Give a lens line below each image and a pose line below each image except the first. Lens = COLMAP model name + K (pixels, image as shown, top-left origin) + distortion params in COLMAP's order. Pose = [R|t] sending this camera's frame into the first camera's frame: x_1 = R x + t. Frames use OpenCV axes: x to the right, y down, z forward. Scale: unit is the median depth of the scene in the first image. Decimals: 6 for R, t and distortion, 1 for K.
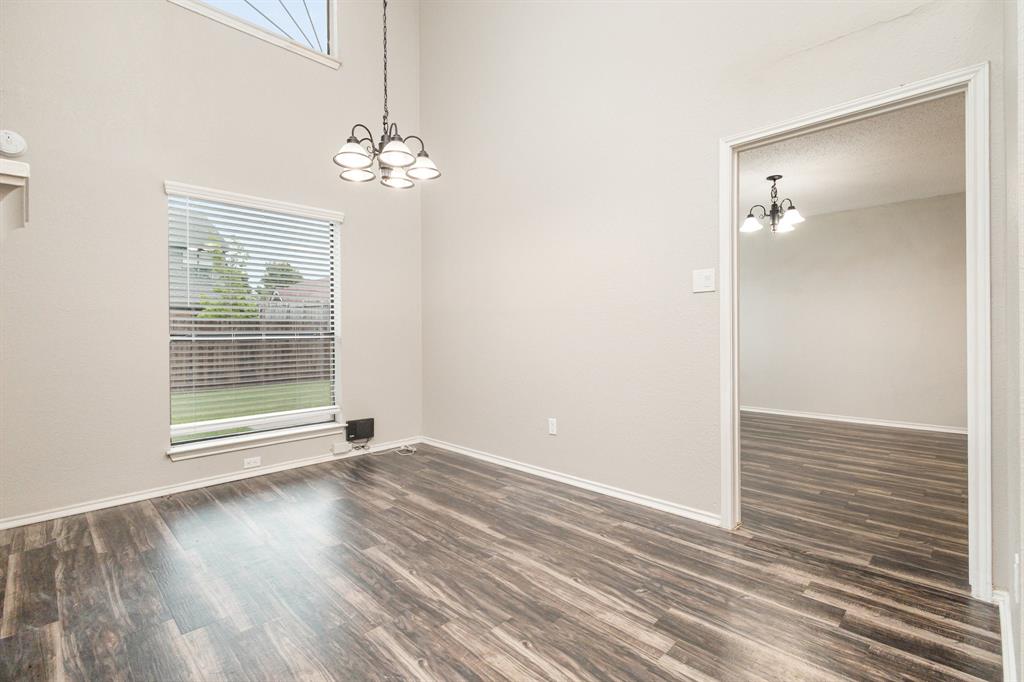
lens RADIAL K [[476.2, 0, 517.5], [0, 476.2, 332.8], [0, 0, 1]] dist [0.011682, -0.005681]
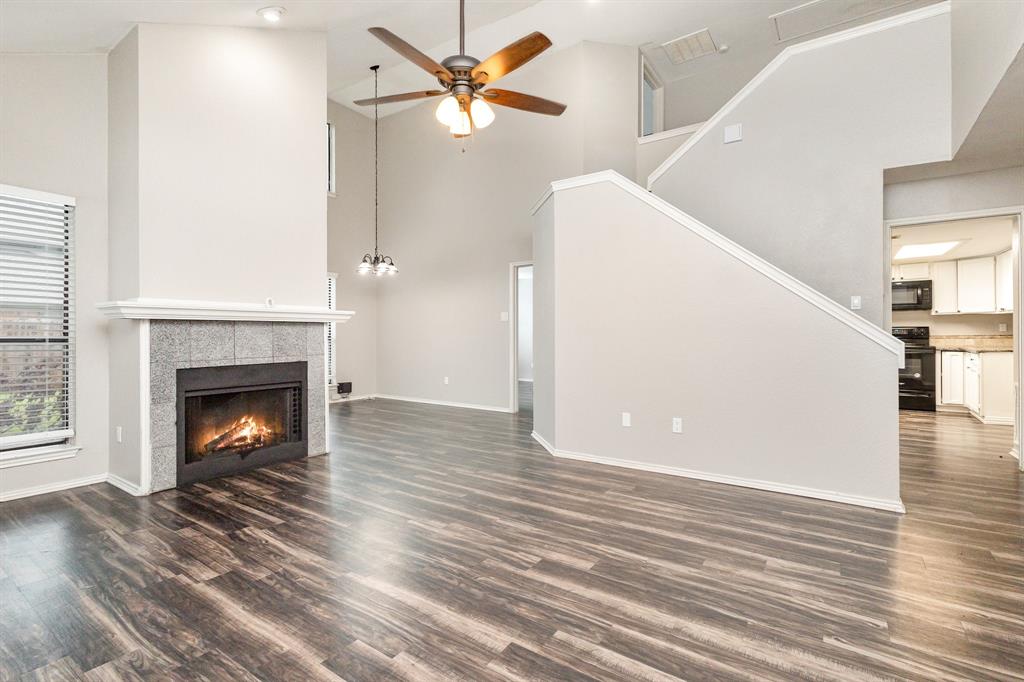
lens RADIAL K [[476.2, 0, 517.5], [0, 476.2, 332.8], [0, 0, 1]] dist [0.011682, -0.005681]
pose [[0.979154, 0.000849, 0.203116, -0.041299], [-0.000386, 0.999997, -0.002322, -0.012624], [-0.203117, 0.002195, 0.979152, -1.005870]]
